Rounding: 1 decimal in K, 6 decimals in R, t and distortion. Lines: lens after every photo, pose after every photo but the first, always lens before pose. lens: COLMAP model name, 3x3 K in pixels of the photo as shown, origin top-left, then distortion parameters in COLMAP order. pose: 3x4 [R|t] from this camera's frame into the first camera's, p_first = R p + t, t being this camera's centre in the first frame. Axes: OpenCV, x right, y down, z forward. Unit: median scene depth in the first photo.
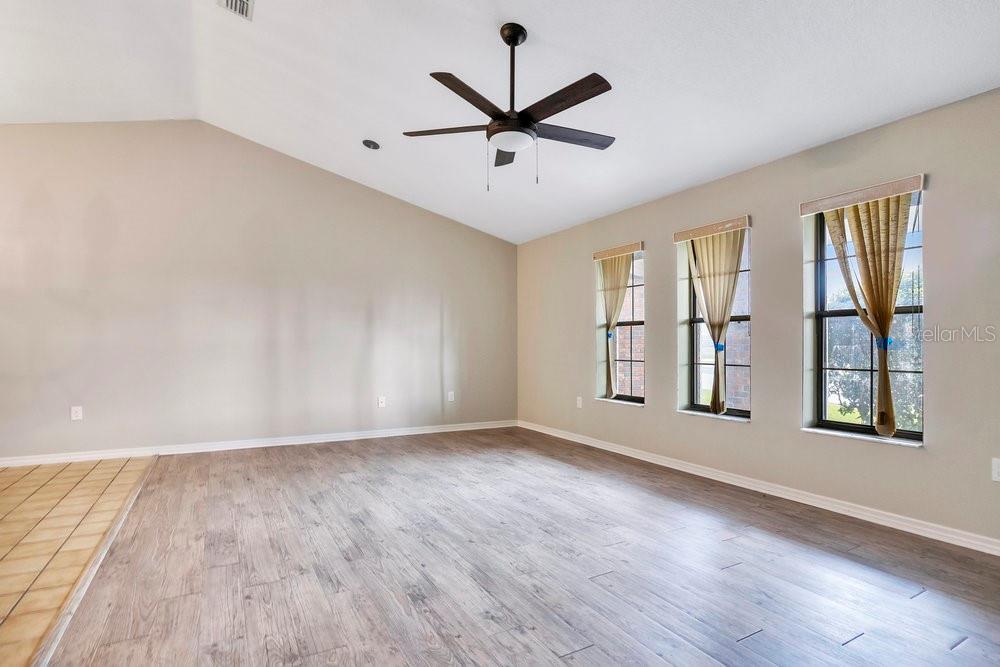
lens RADIAL K [[468.1, 0, 501.7], [0, 468.1, 340.3], [0, 0, 1]] dist [-0.010215, -0.000462]
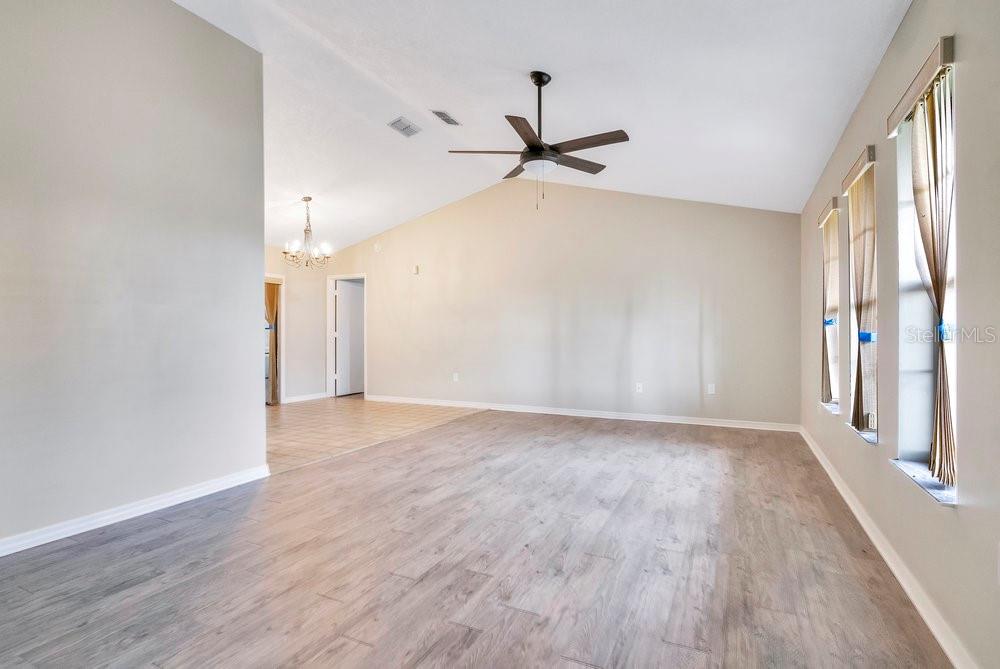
lens RADIAL K [[468.1, 0, 501.7], [0, 468.1, 341.3], [0, 0, 1]] dist [-0.010215, -0.000462]
pose [[0.610059, 0.004233, -0.792345, 0.850072], [0.012904, 0.999800, 0.015276, 0.003622], [0.792251, -0.019544, 0.609882, 0.168266]]
